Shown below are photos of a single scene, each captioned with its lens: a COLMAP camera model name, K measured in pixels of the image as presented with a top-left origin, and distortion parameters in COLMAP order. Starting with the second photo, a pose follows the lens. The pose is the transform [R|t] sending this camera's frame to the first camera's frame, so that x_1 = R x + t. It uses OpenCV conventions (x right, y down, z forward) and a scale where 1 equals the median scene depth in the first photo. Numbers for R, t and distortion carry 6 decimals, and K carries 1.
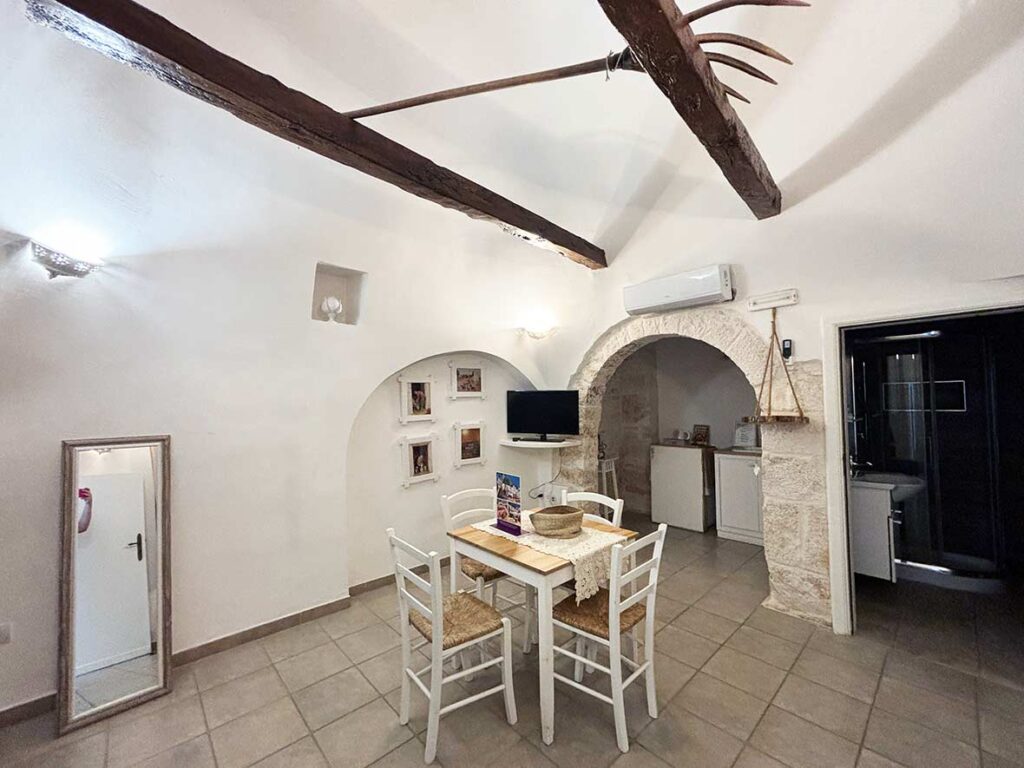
lens RADIAL K [[411.1, 0, 507.5], [0, 411.1, 388.2], [0, 0, 1]] dist [-0.000532, -0.000065]
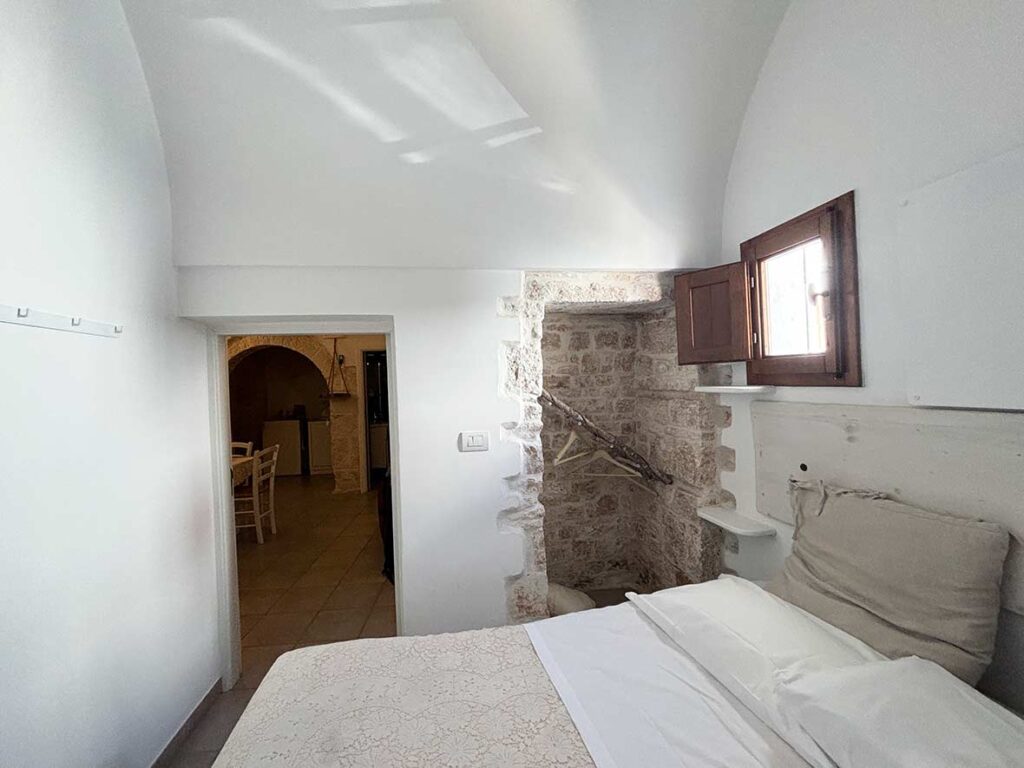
lens RADIAL K [[411.1, 0, 507.5], [0, 411.1, 388.2], [0, 0, 1]] dist [-0.000532, -0.000065]
pose [[0.620624, -0.014950, 0.783966, -0.376930], [-0.006544, 0.999685, 0.024245, -0.013342], [-0.784081, -0.020177, 0.620331, -0.855355]]
